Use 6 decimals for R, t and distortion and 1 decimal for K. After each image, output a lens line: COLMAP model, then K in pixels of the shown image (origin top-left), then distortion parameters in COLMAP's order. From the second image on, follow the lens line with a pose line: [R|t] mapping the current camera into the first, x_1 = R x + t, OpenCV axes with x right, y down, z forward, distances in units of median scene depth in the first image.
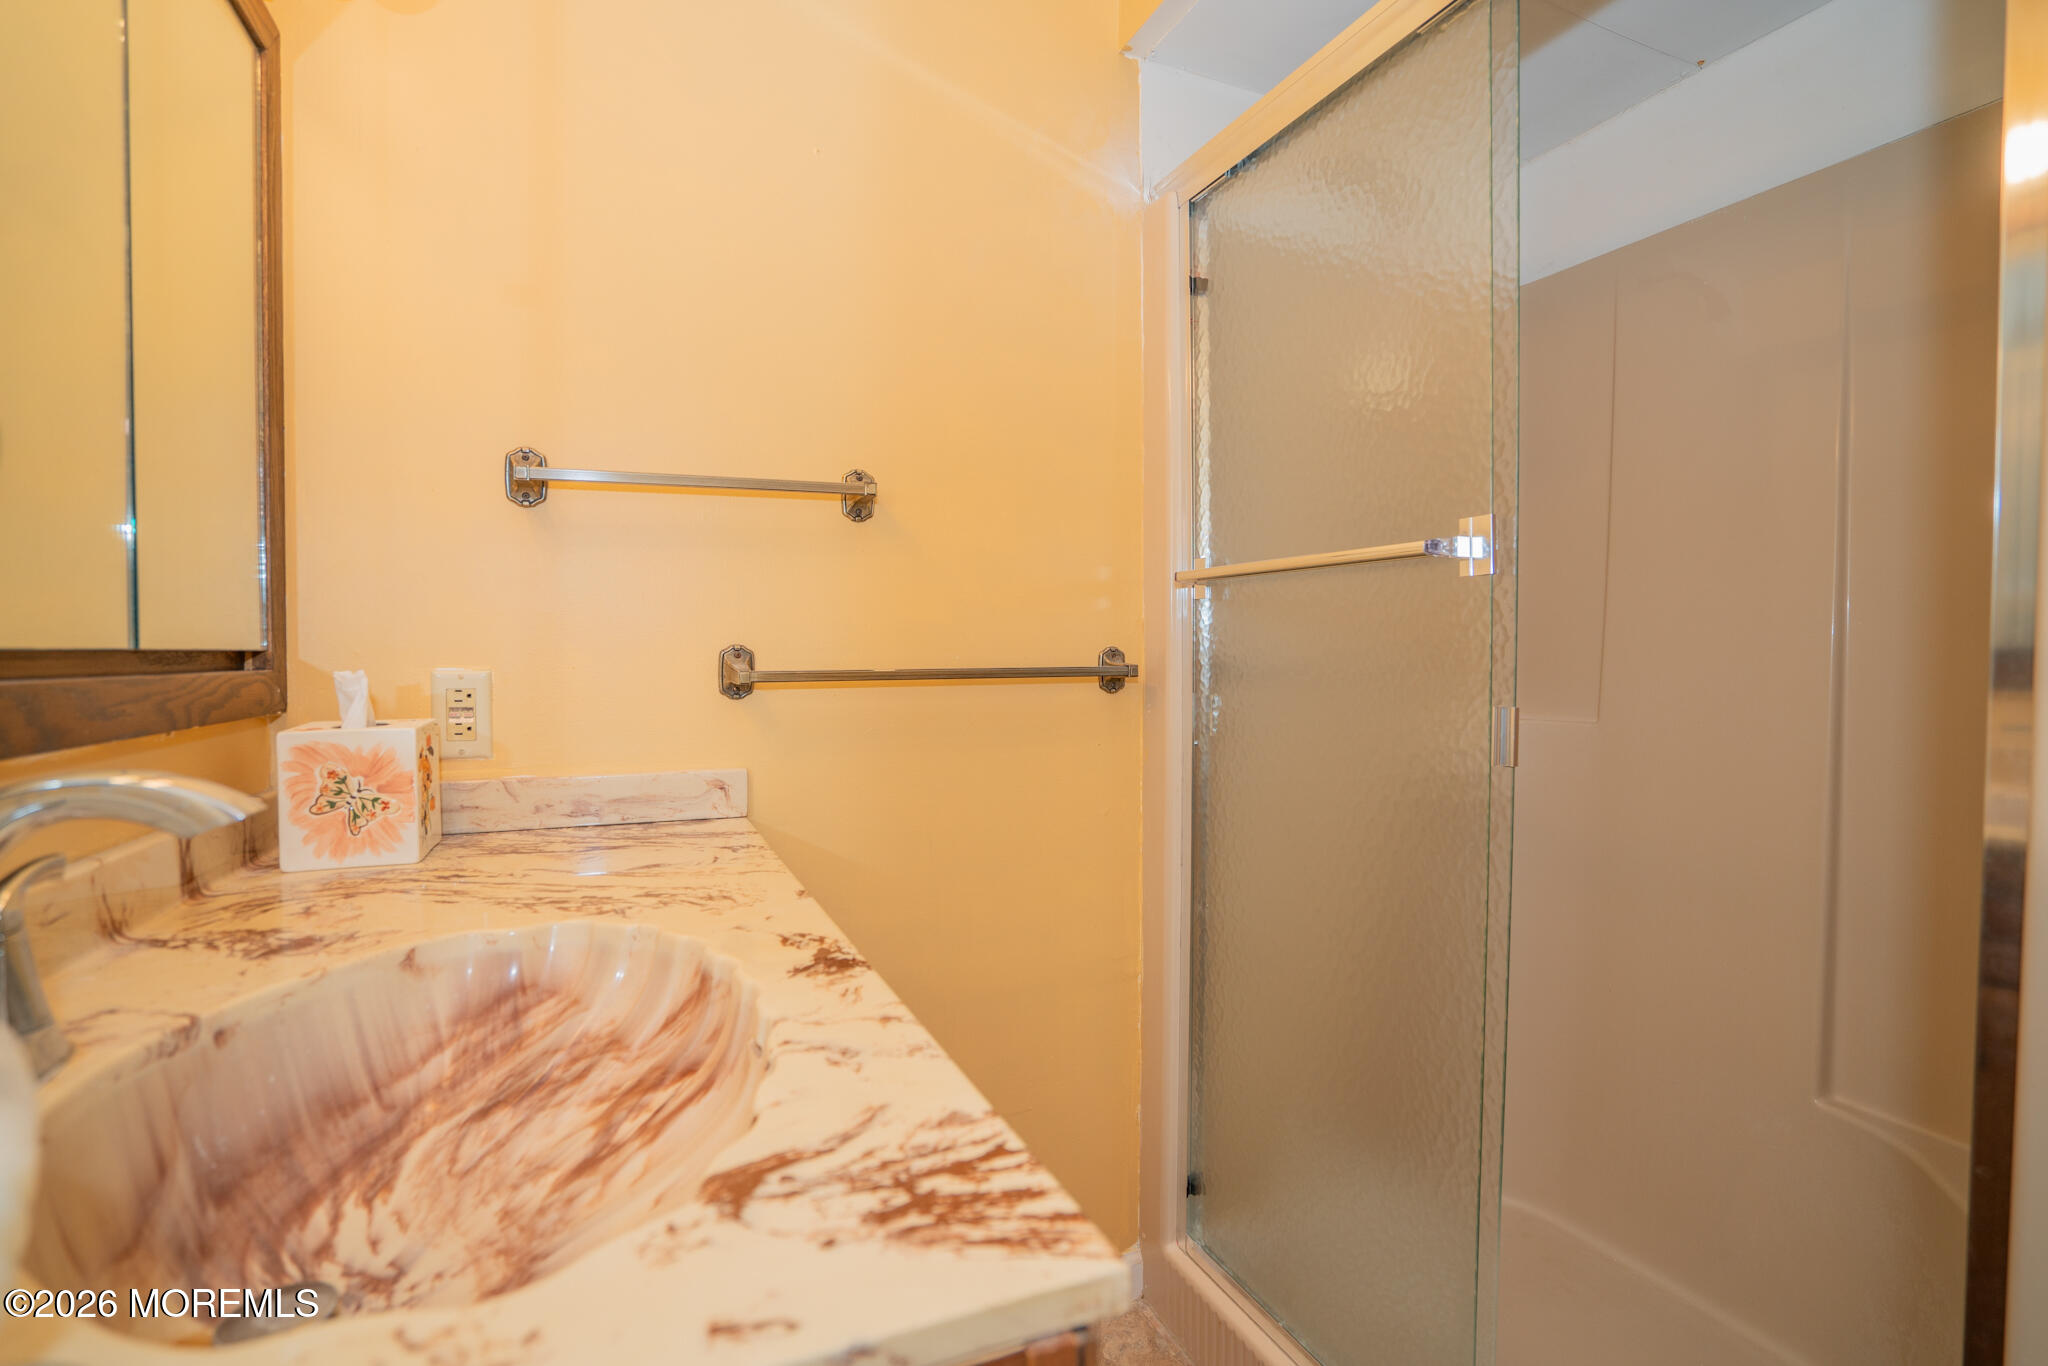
lens RADIAL K [[956.2, 0, 990.5], [0, 956.2, 675.5], [0, 0, 1]] dist [-0.002082, 0.000256]
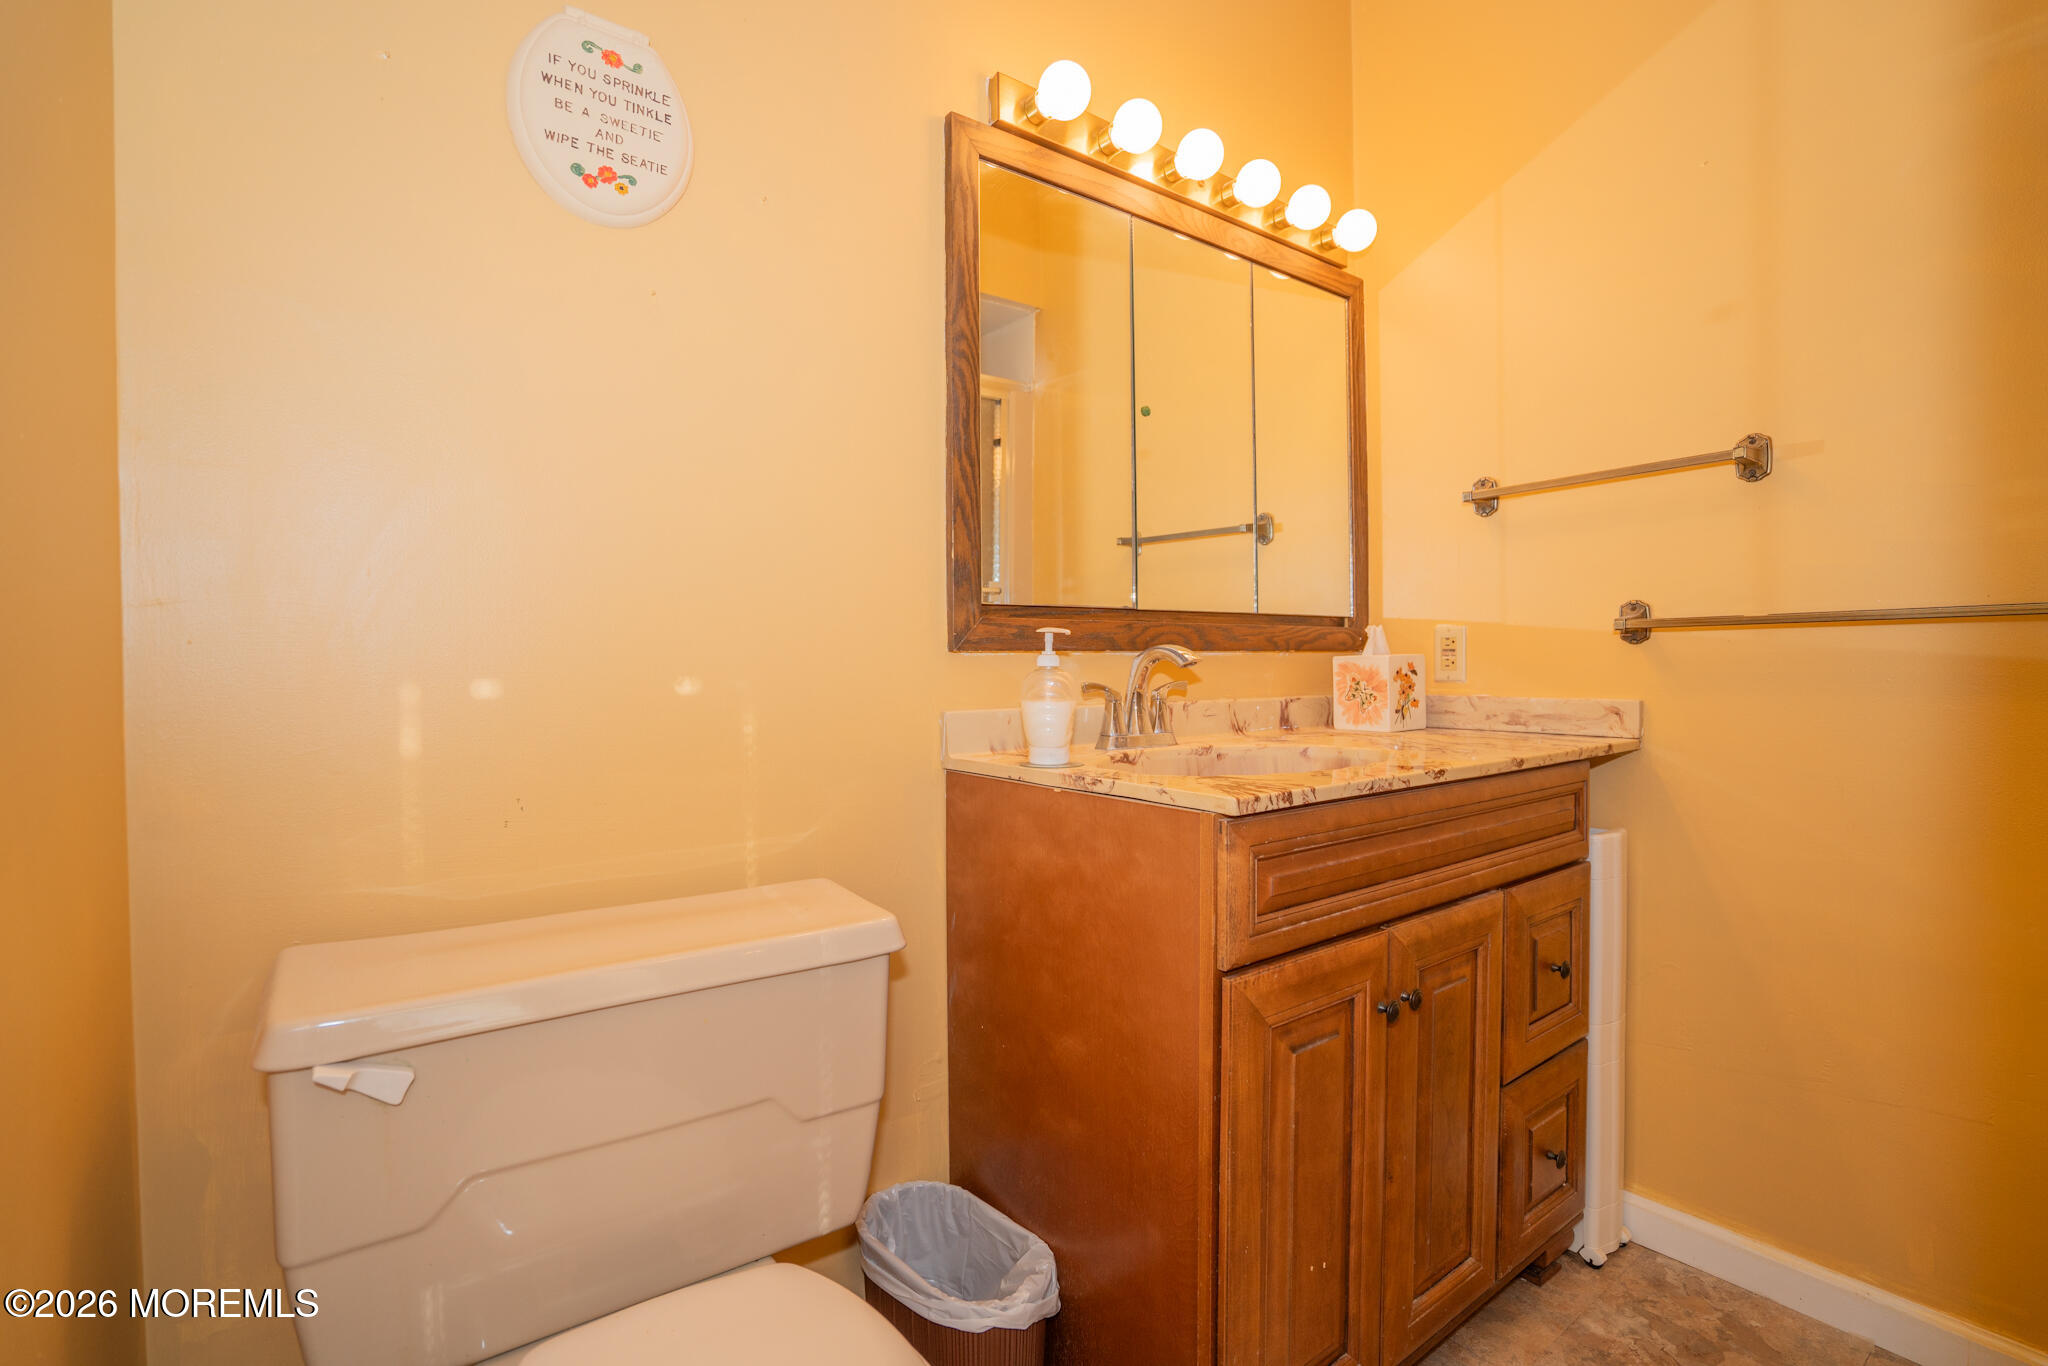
lens RADIAL K [[956.2, 0, 990.5], [0, 956.2, 675.5], [0, 0, 1]] dist [-0.002082, 0.000256]
pose [[0.233123, 0.015683, -0.972321, 0.901157], [-0.019416, 0.999746, 0.011470, 0.081896], [0.972253, 0.016205, 0.233368, -0.121653]]
